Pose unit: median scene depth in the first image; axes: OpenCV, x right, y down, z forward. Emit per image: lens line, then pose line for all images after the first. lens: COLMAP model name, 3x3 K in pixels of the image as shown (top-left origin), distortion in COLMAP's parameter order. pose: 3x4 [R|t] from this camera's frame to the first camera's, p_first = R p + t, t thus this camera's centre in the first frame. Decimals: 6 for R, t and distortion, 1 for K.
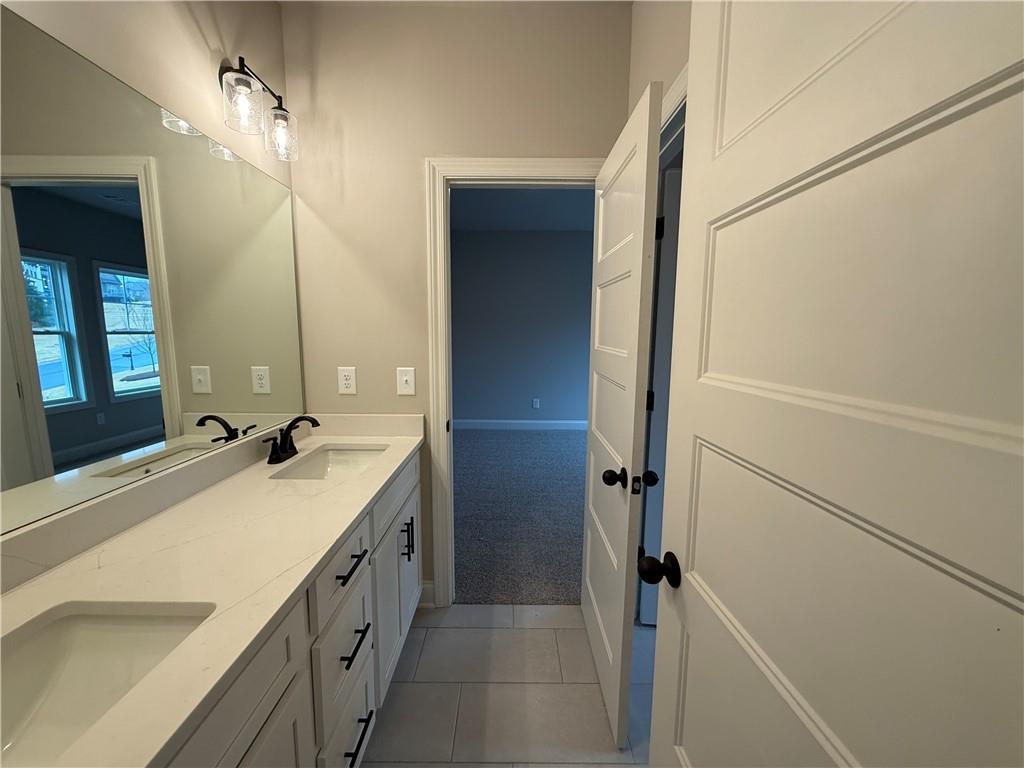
lens RADIAL K [[416.0, 0, 511.0], [0, 416.0, 403.3], [0, 0, 1]] dist [0.001281, 0.000149]
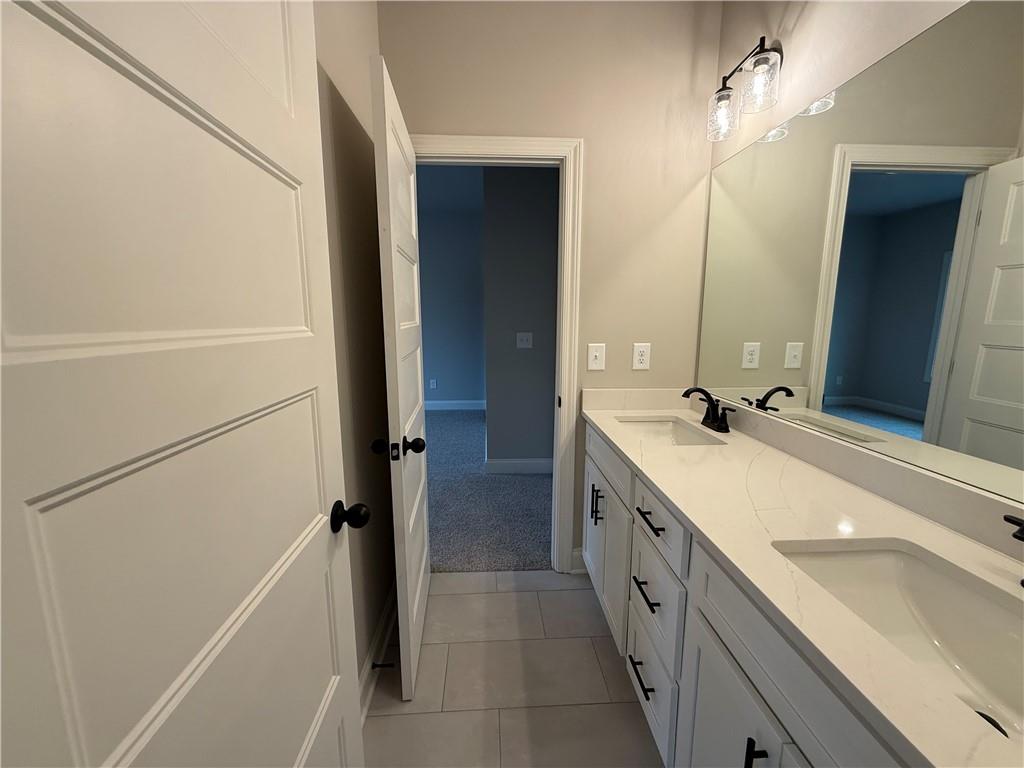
lens RADIAL K [[406.1, 0, 512.0], [0, 406.1, 384.0], [0, 0, 1]] dist [-0.001368, -0.000230]
pose [[0.998287, -0.015980, 0.056283, -1.083782], [0.015192, 0.999781, 0.014408, -0.006932], [-0.056501, -0.013528, 0.998311, 0.007855]]
